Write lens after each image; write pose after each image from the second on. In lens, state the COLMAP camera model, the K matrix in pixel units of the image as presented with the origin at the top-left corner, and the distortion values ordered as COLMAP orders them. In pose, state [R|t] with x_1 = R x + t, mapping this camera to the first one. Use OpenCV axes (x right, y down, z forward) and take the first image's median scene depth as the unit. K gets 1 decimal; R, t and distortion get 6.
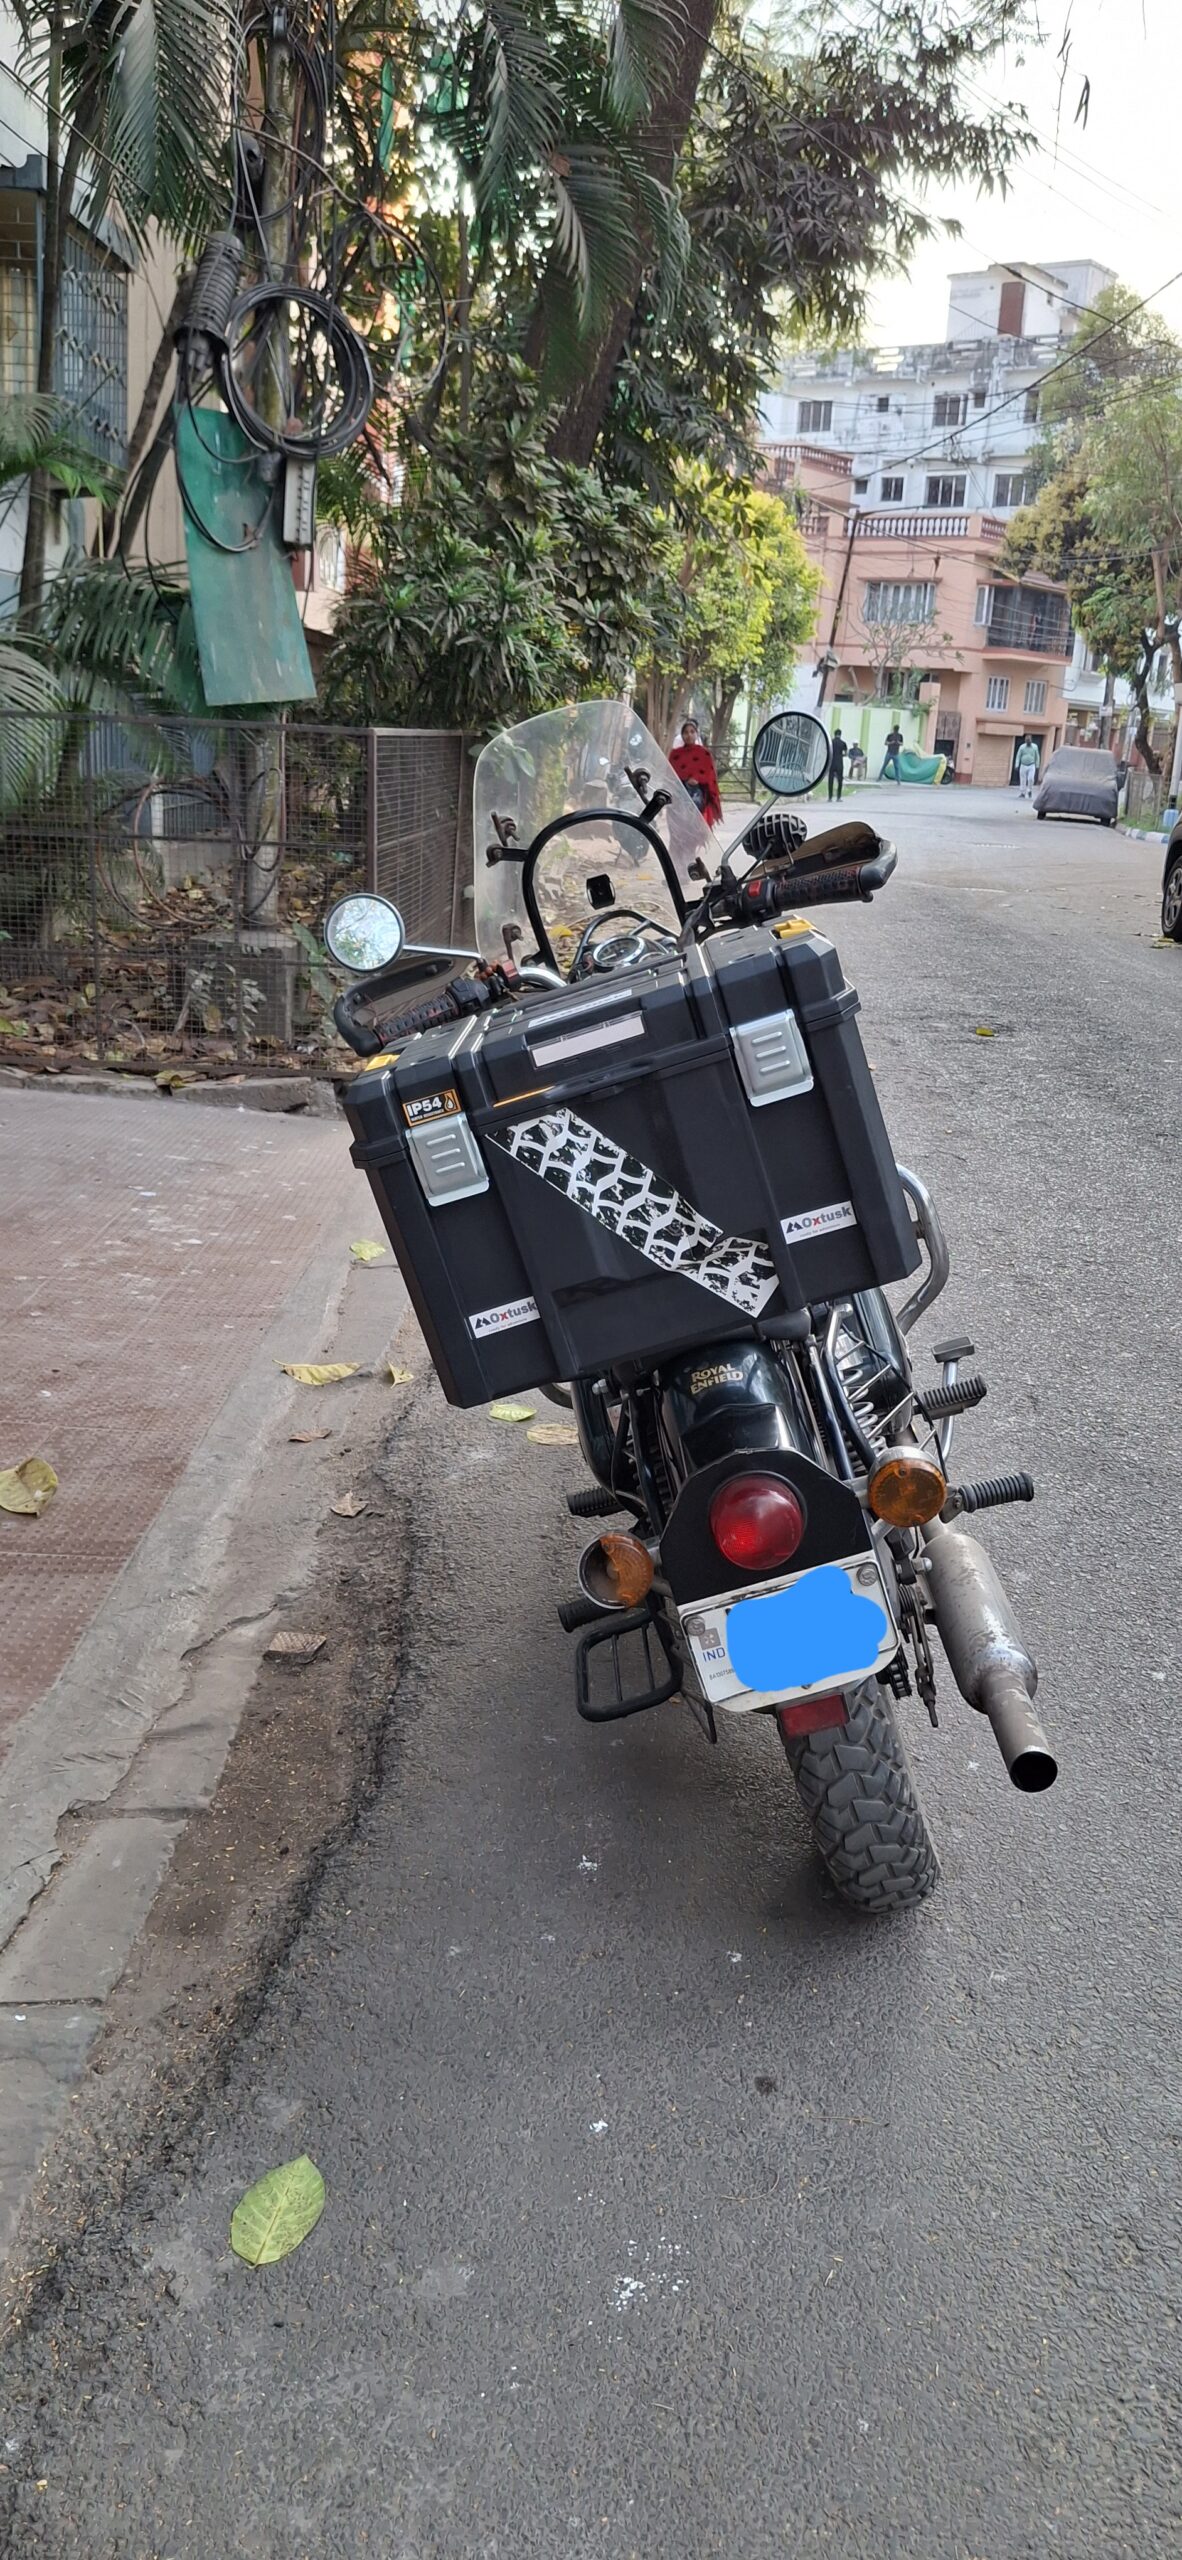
lens RADIAL K [[1946.9, 0, 633.2], [0, 1946.9, 1335.9], [0, 0, 1]] dist [0.046443, -0.117809]
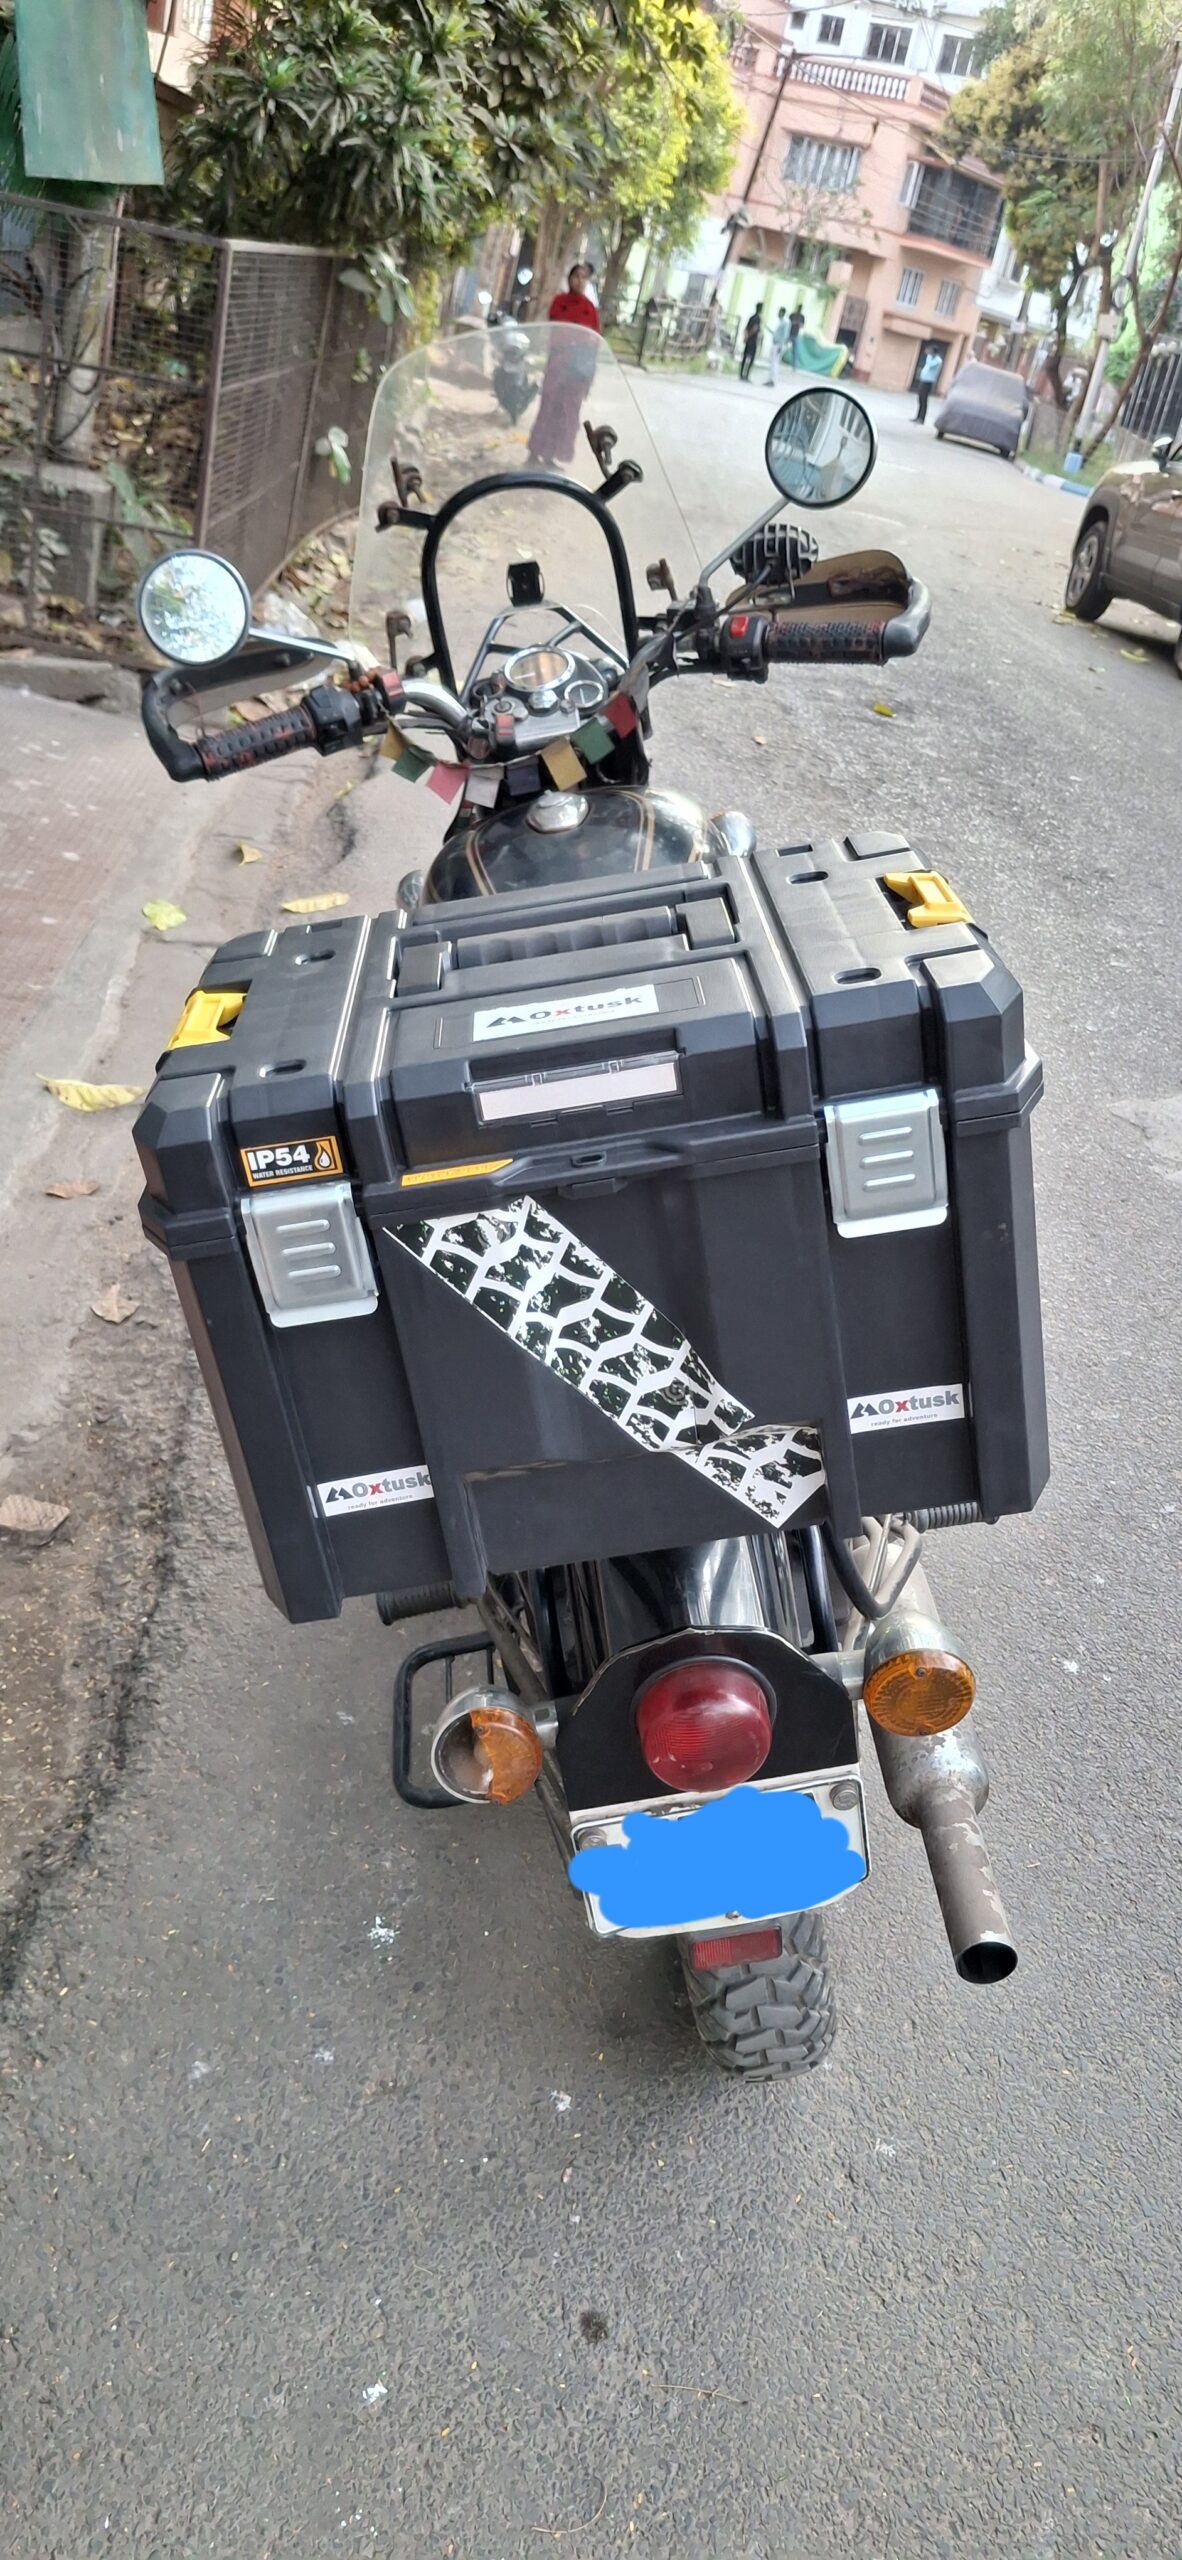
lens RADIAL K [[1946.9, 0, 648.1], [0, 1946.9, 1342.6], [0, 0, 1]] dist [0.046443, -0.117809]
pose [[0.985735, 0.107998, 0.129084, -0.045651], [-0.131811, 0.972286, 0.193097, -0.127268], [-0.104652, -0.207357, 0.972651, 0.279994]]
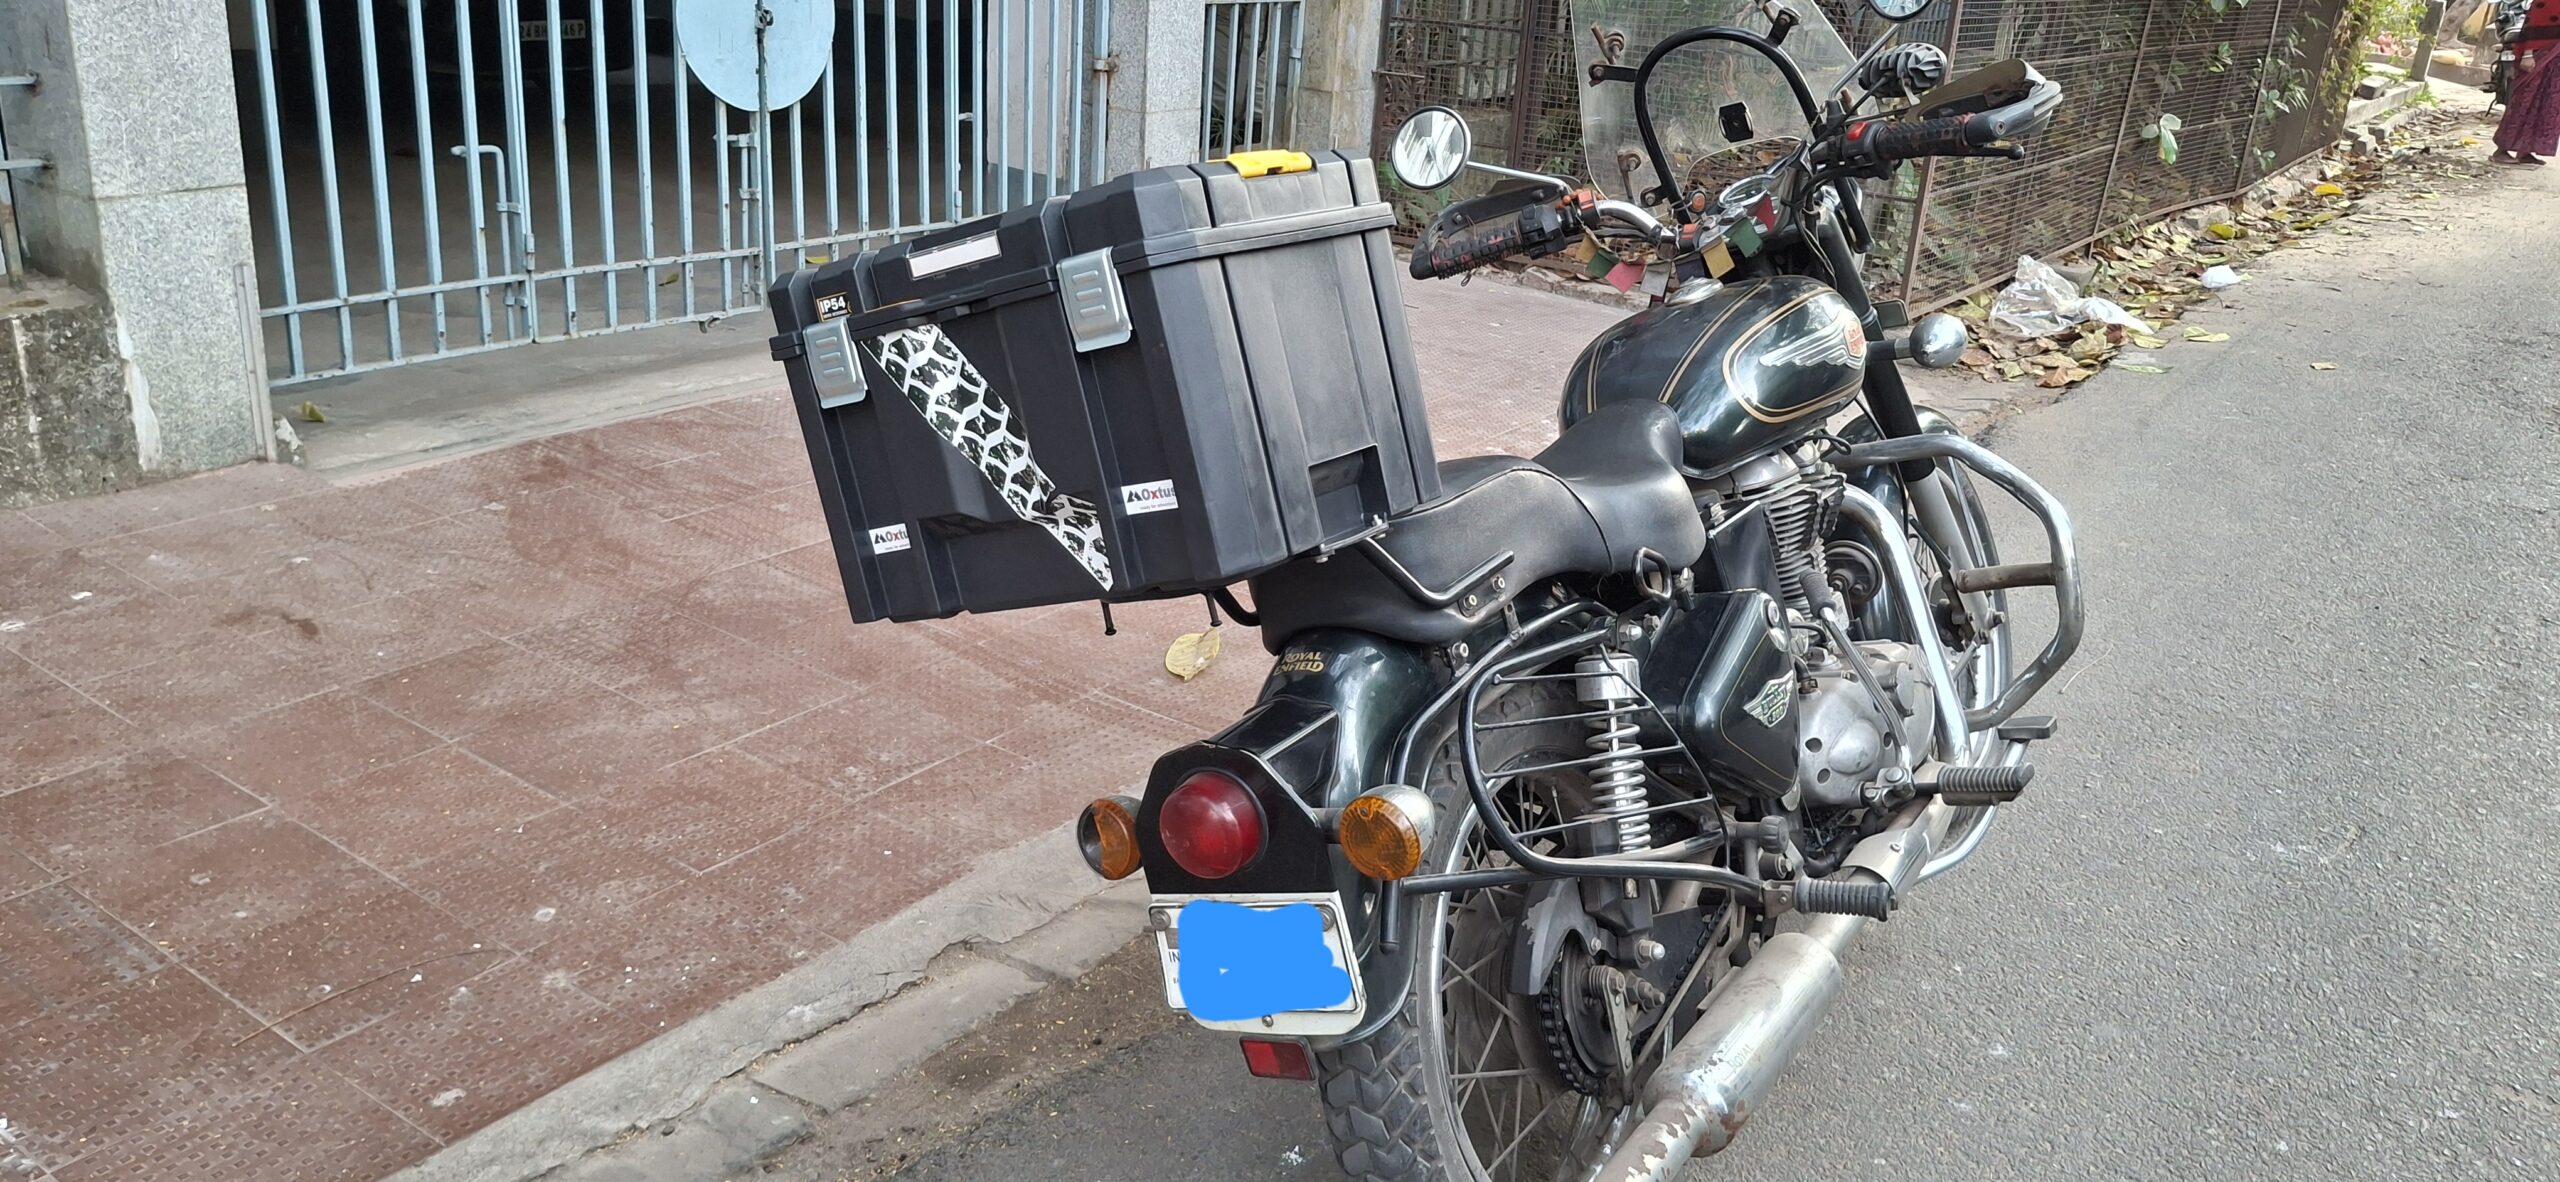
lens RADIAL K [[1946.9, 0, 1242.6], [0, 1946.9, 639.5], [0, 0, 1]] dist [0.046443, -0.117809]
pose [[0.819946, 0.216190, -0.530048, 0.409311], [-0.193470, 0.976114, 0.098843, -0.060731], [0.538756, 0.021503, 0.842187, 0.197015]]
